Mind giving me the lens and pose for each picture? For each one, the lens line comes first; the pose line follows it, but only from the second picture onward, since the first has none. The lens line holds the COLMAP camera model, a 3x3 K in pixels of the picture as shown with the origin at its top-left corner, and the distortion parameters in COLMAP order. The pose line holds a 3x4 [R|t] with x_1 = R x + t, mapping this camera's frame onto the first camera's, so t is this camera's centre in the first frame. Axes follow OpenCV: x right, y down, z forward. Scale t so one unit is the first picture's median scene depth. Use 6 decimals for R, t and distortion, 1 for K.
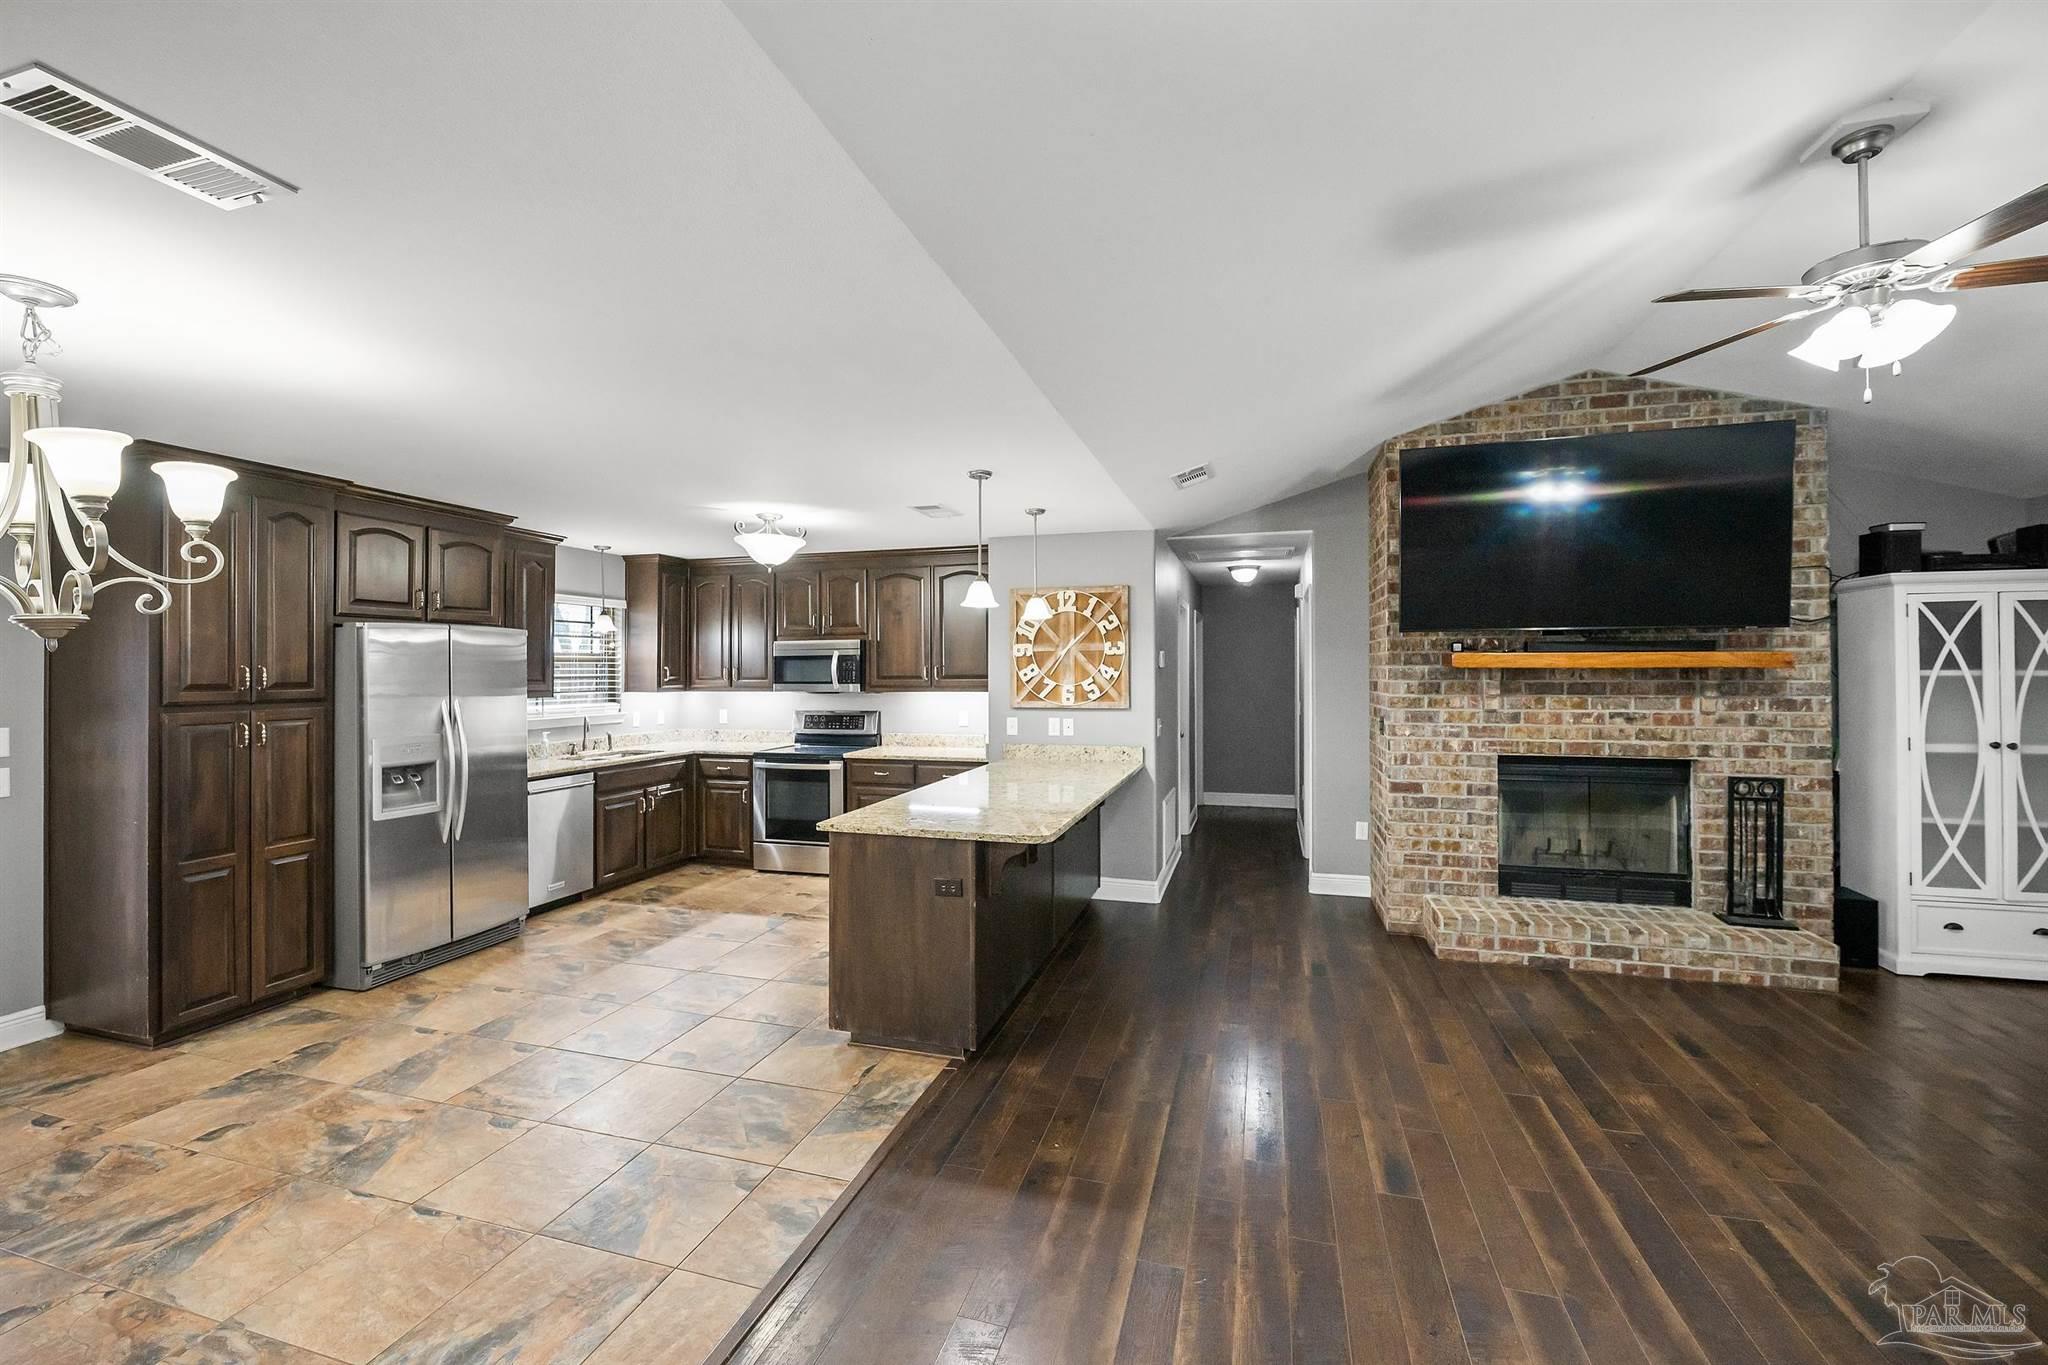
lens RADIAL K [[845.4, 0, 1027.9], [0, 845.4, 664.8], [0, 0, 1]] dist [-0.010091, 0.000002]
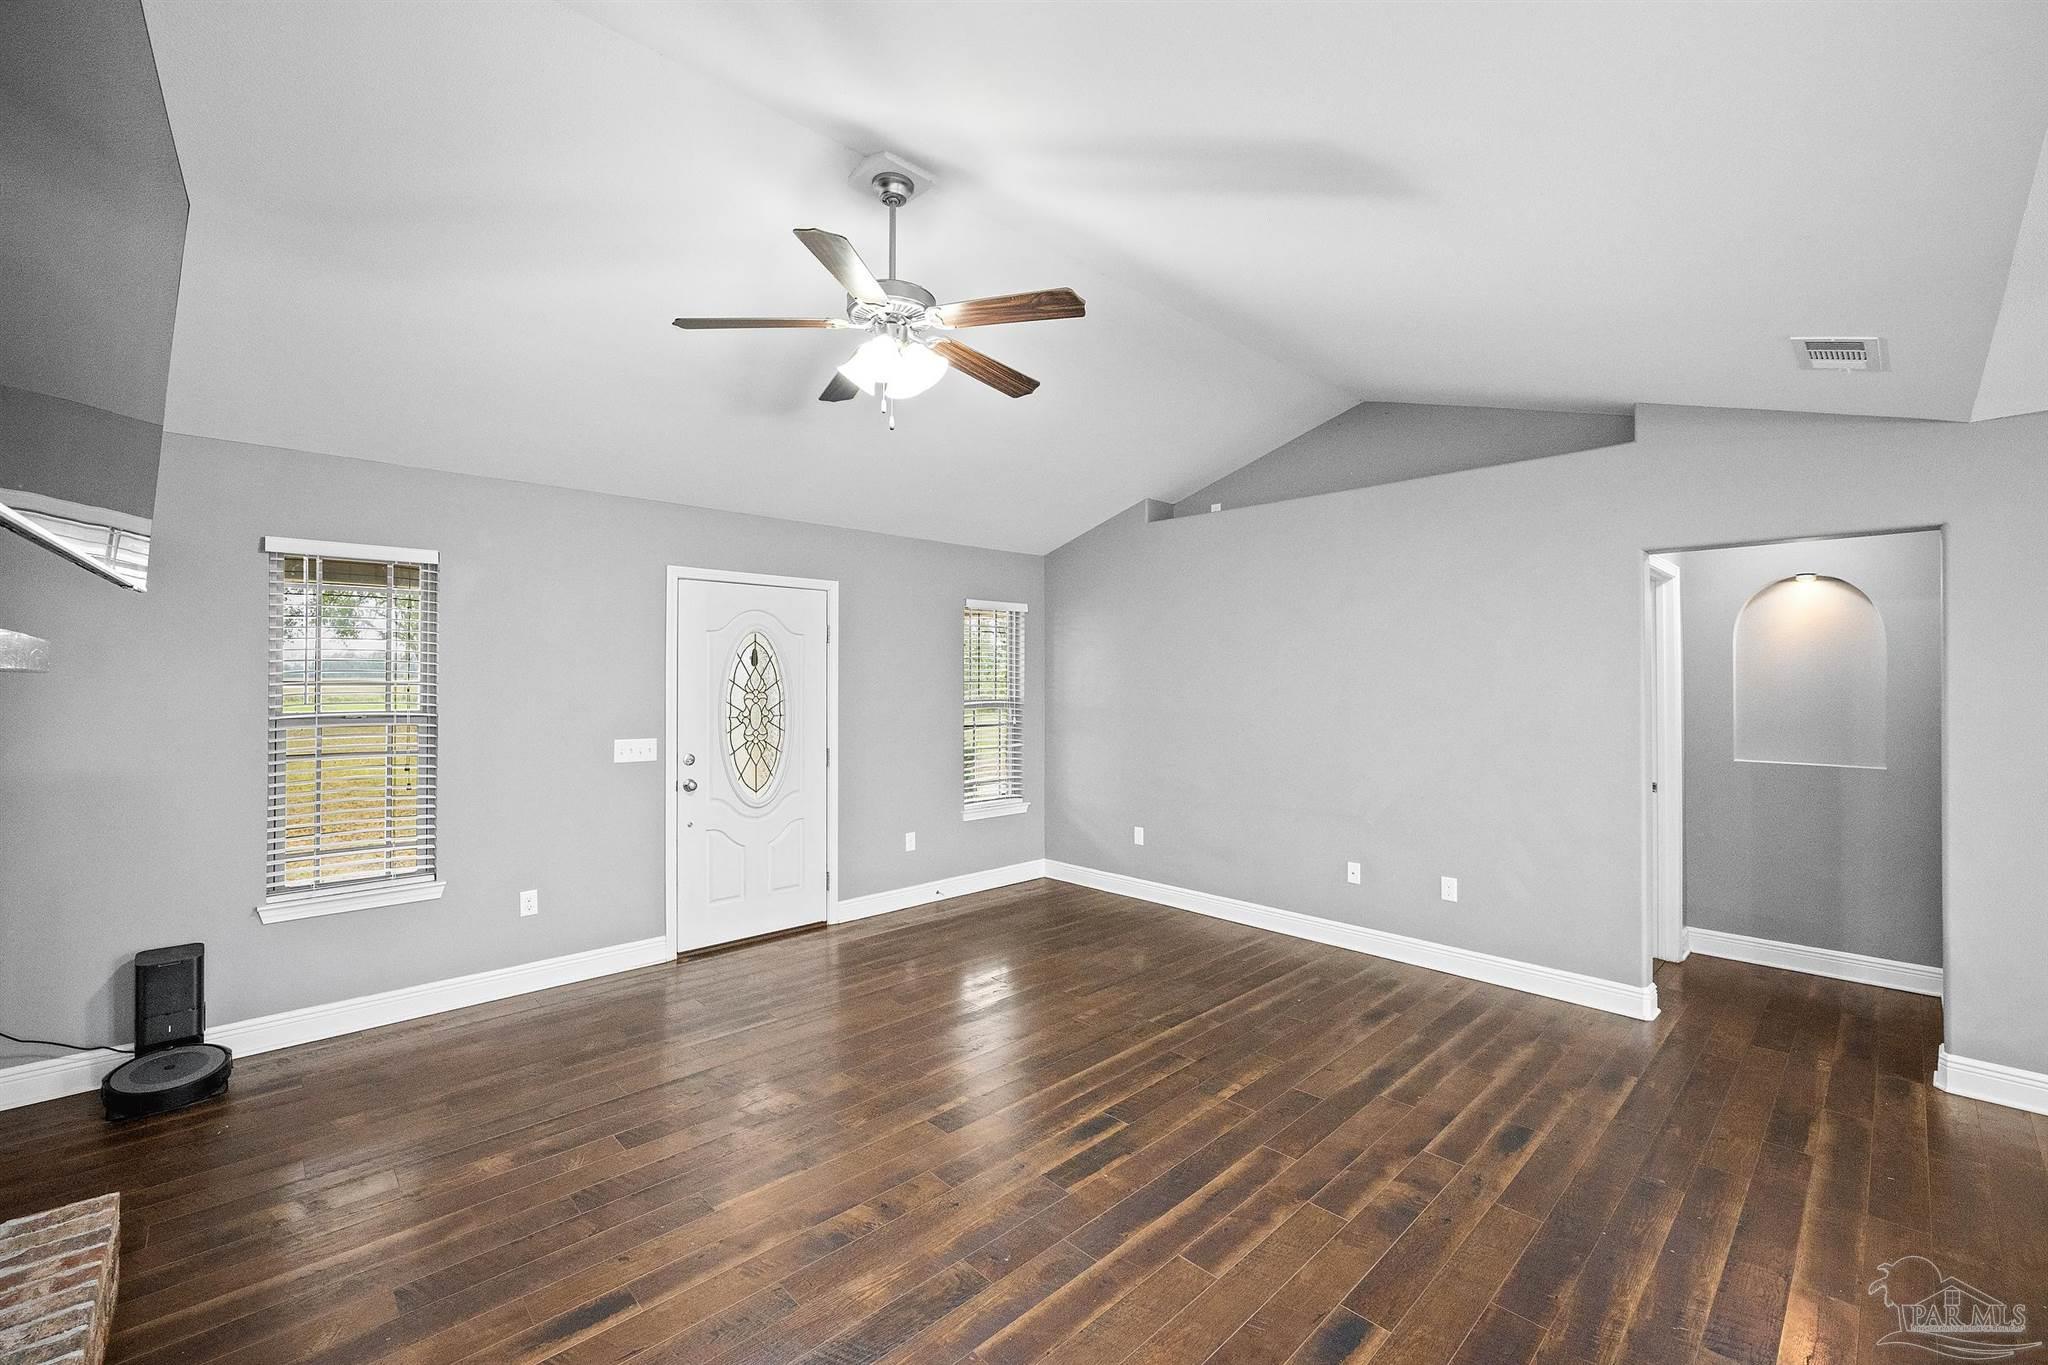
lens RADIAL K [[845.4, 0, 1025.6], [0, 845.4, 679.6], [0, 0, 1]] dist [-0.010091, 0.000002]
pose [[-0.861994, 0.002912, 0.506910, 0.319612], [-0.000785, 0.999975, -0.007079, 0.016563], [-0.506918, -0.006500, -0.861970, 1.927286]]
